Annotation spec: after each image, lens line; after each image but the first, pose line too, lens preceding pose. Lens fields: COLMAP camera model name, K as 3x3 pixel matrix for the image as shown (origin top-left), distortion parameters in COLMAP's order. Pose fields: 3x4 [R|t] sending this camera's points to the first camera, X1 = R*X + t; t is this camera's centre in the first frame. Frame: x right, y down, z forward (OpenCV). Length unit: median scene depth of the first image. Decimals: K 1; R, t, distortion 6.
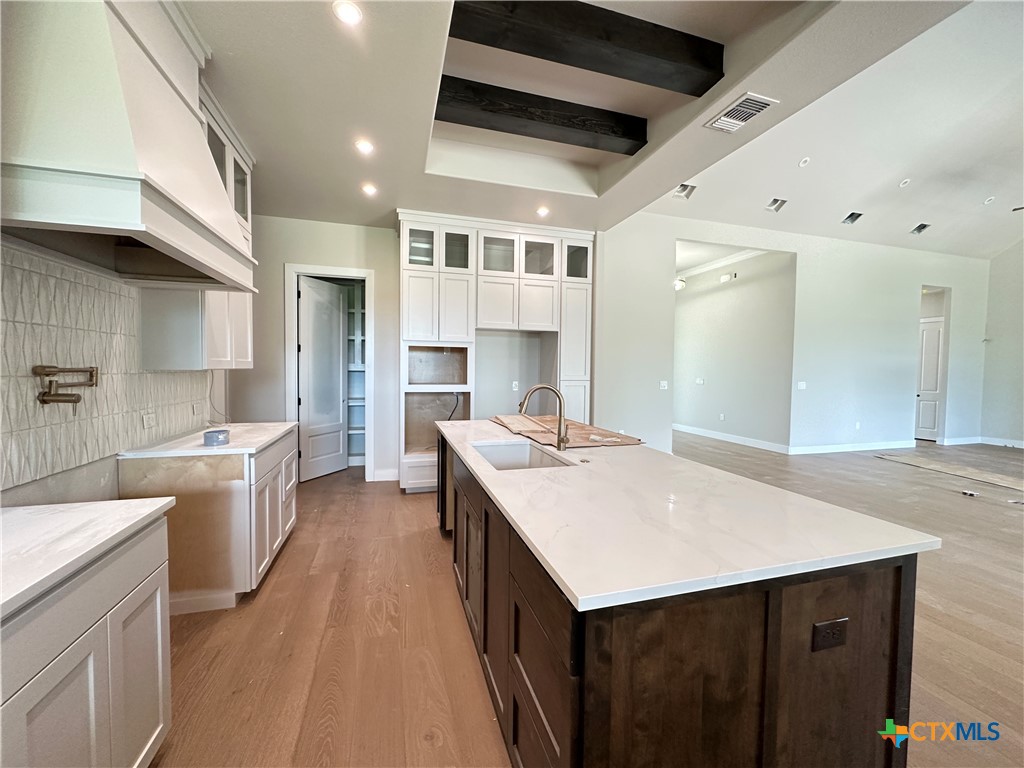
lens RADIAL K [[408.5, 0, 512.0], [0, 408.5, 384.0], [0, 0, 1]] dist [-0.002289, 0.000616]
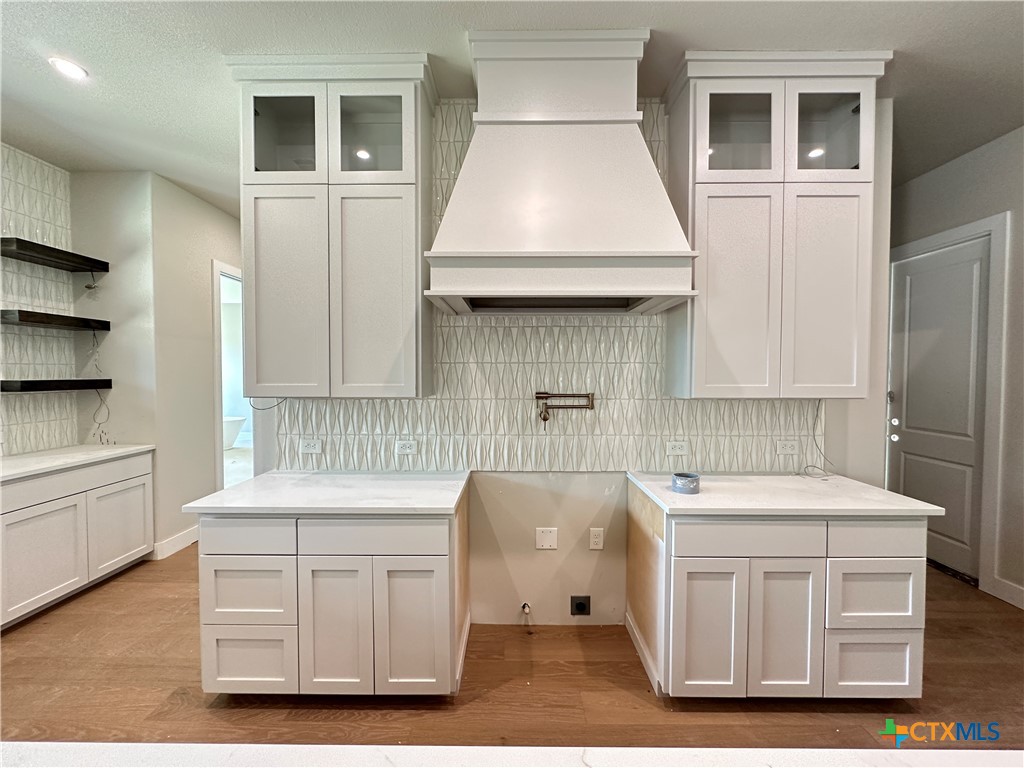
lens RADIAL K [[408.5, 0, 512.0], [0, 408.5, 384.0], [0, 0, 1]] dist [-0.002289, 0.000616]
pose [[-0.289817, 0.011711, -0.957010, 0.175540], [-0.042369, 0.998788, 0.025053, -0.080066], [0.956144, 0.047808, -0.288970, 1.019391]]
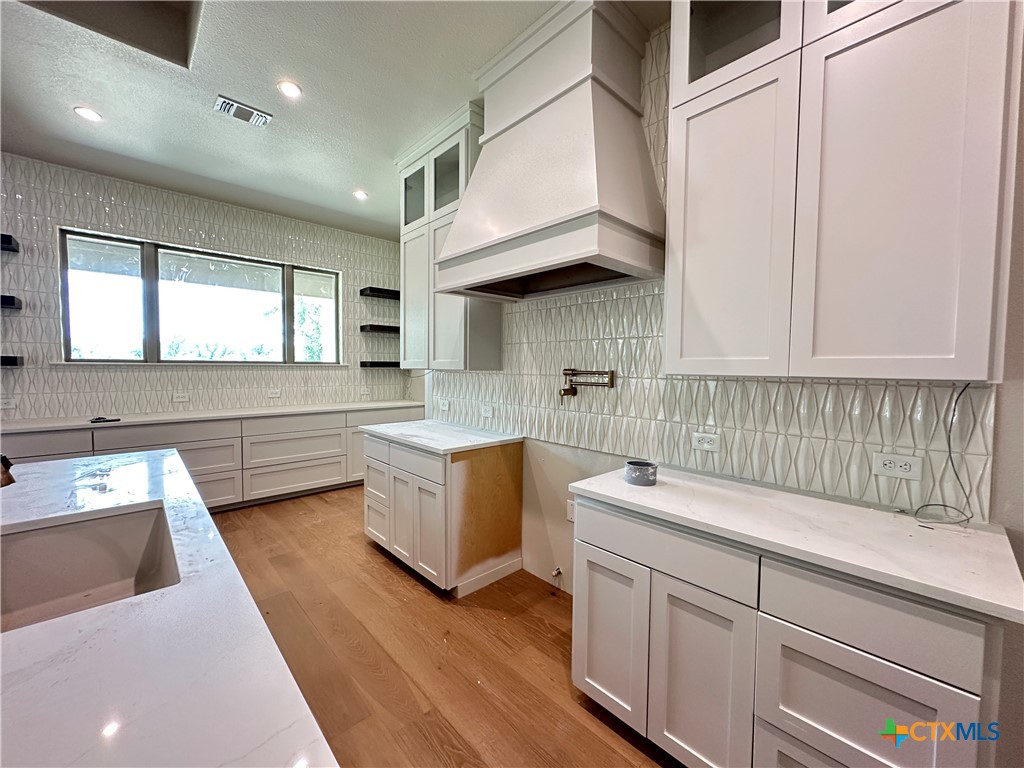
lens RADIAL K [[408.5, 0, 512.0], [0, 408.5, 384.0], [0, 0, 1]] dist [-0.002289, 0.000616]
pose [[-0.893673, -0.001142, -0.448718, -0.243831], [-0.037865, 0.996622, 0.072875, -0.069067], [0.447119, 0.082117, -0.890697, 1.717545]]
